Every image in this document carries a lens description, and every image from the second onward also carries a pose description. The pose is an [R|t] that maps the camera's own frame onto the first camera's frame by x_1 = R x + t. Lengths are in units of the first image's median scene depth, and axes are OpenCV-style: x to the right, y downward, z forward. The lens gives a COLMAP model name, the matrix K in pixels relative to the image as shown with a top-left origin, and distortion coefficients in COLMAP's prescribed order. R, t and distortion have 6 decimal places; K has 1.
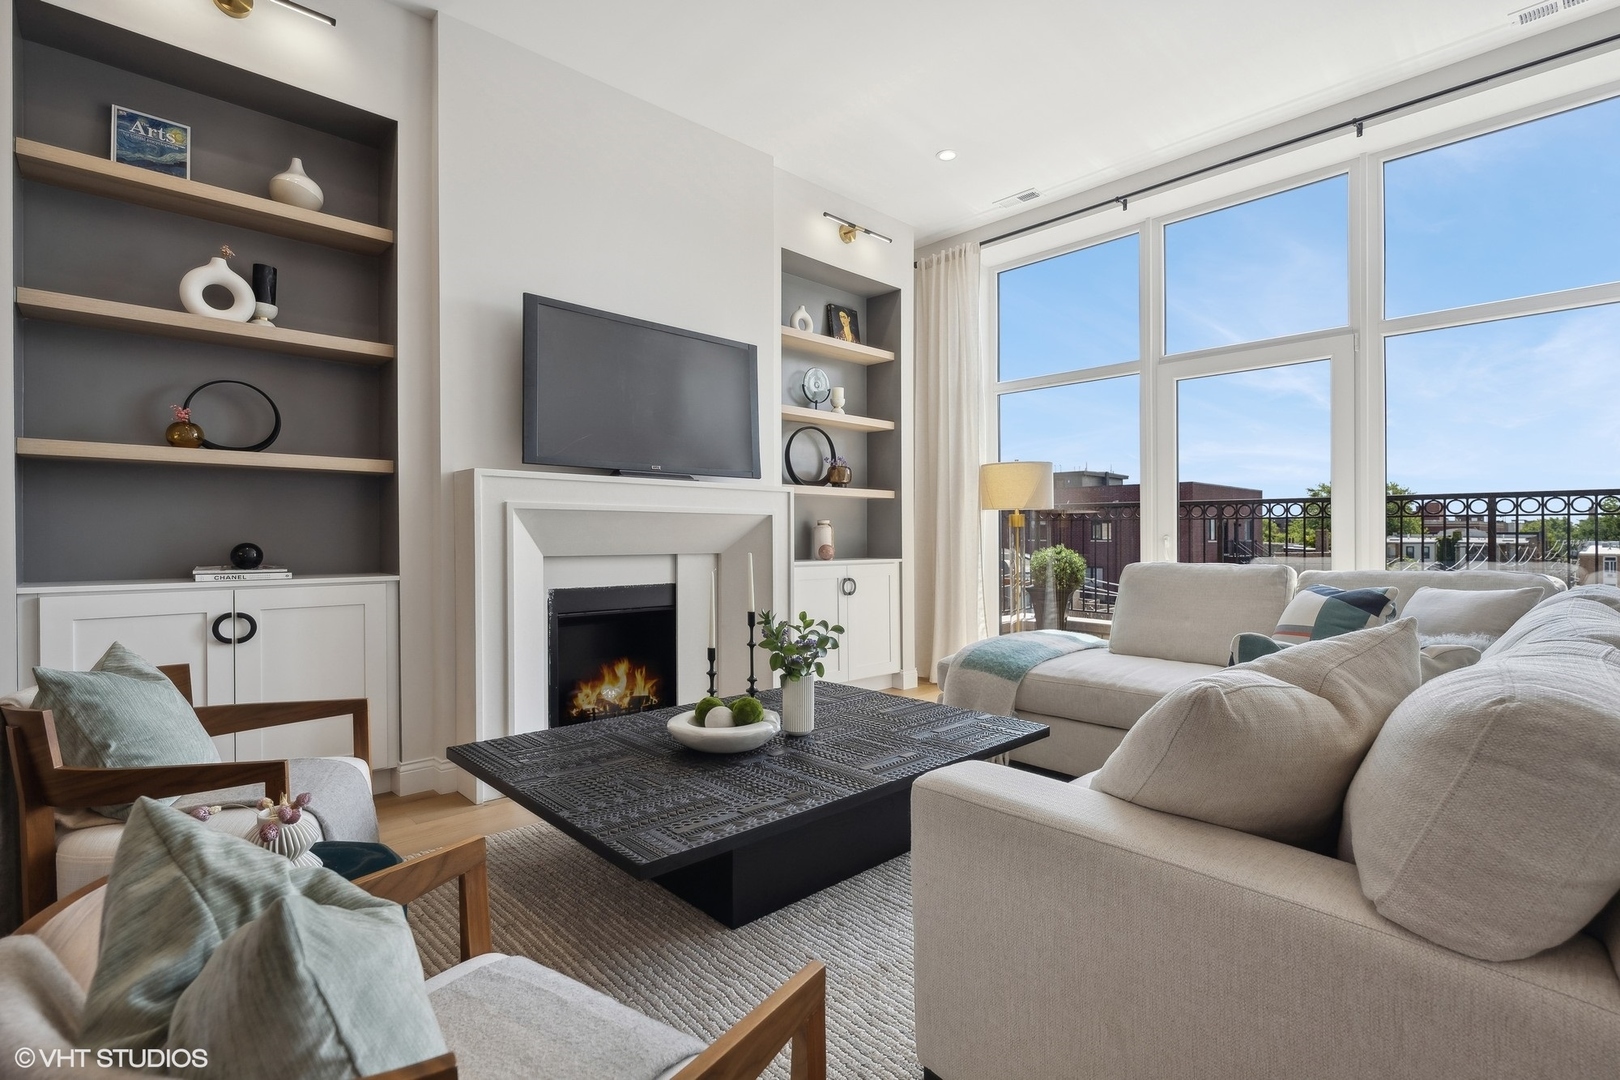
lens RADIAL K [[752.8, 0, 813.5], [0, 752.8, 537.2], [0, 0, 1]] dist [-0.003351, -0.001259]
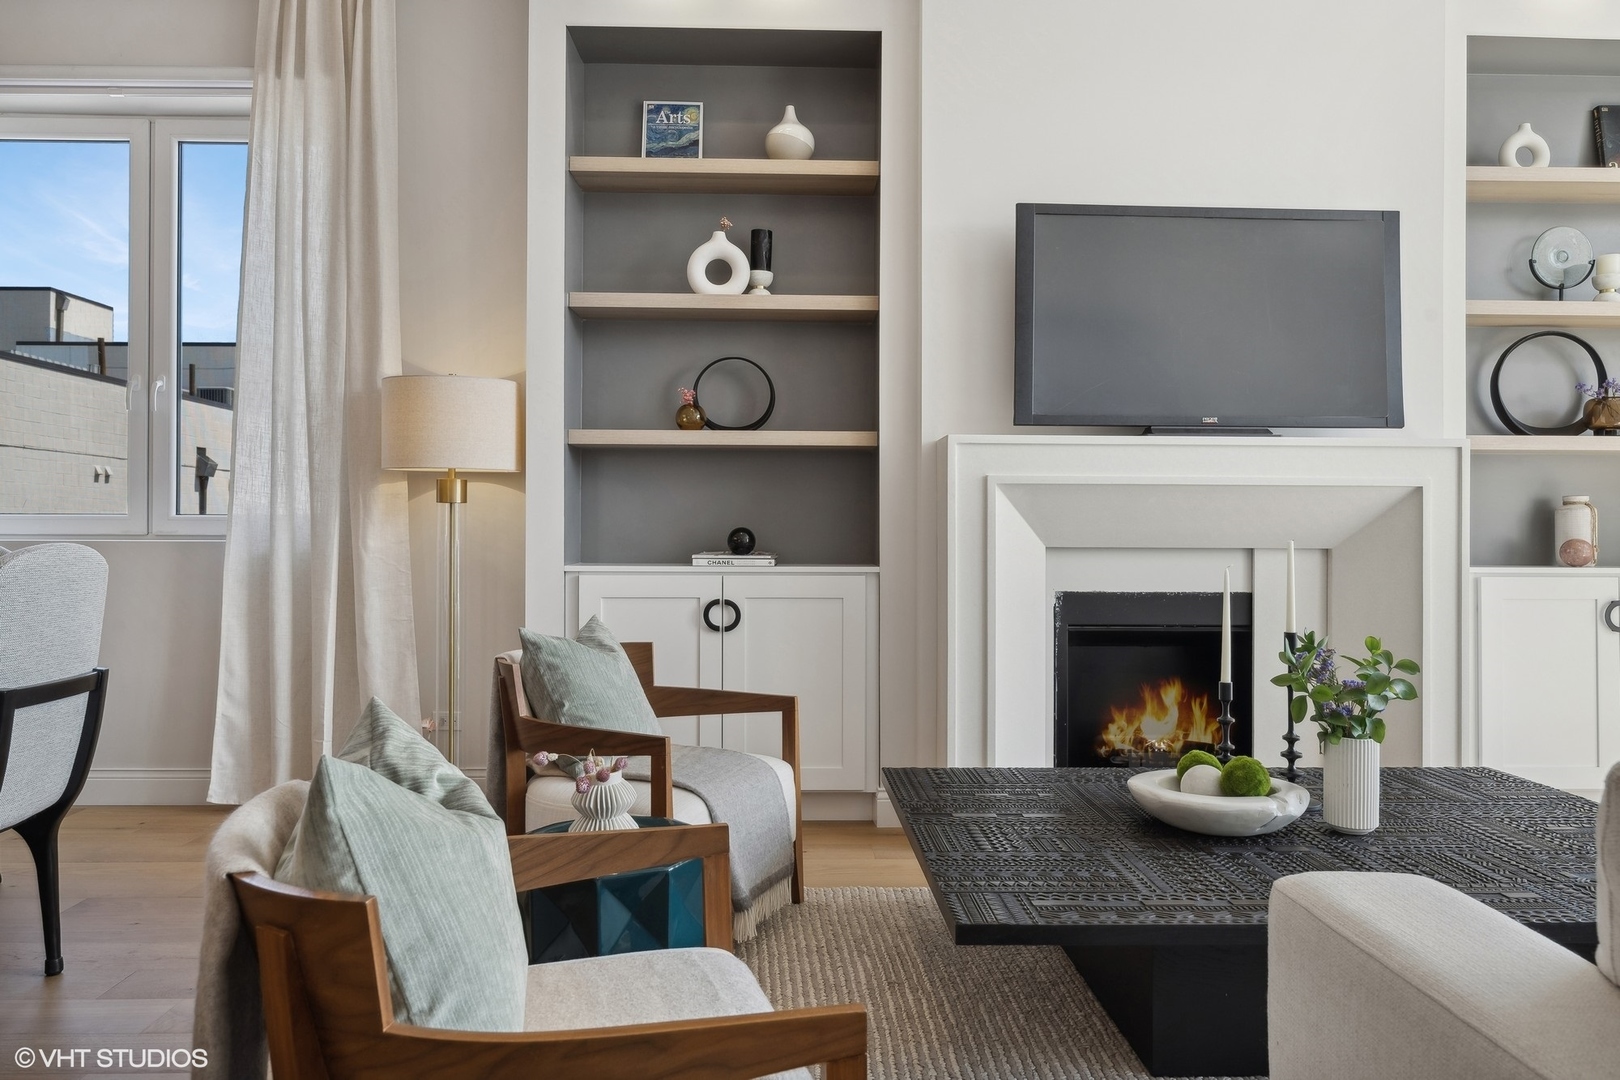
lens RADIAL K [[1094.6, 0, 810.4], [0, 1094.6, 532.9], [0, 0, 1]] dist [-0.008911, 0.002581]
pose [[0.751143, 0.002027, -0.660136, 0.216802], [-0.004616, 0.999987, -0.002181, 0.016990], [0.660123, 0.004686, 0.751143, 0.022972]]
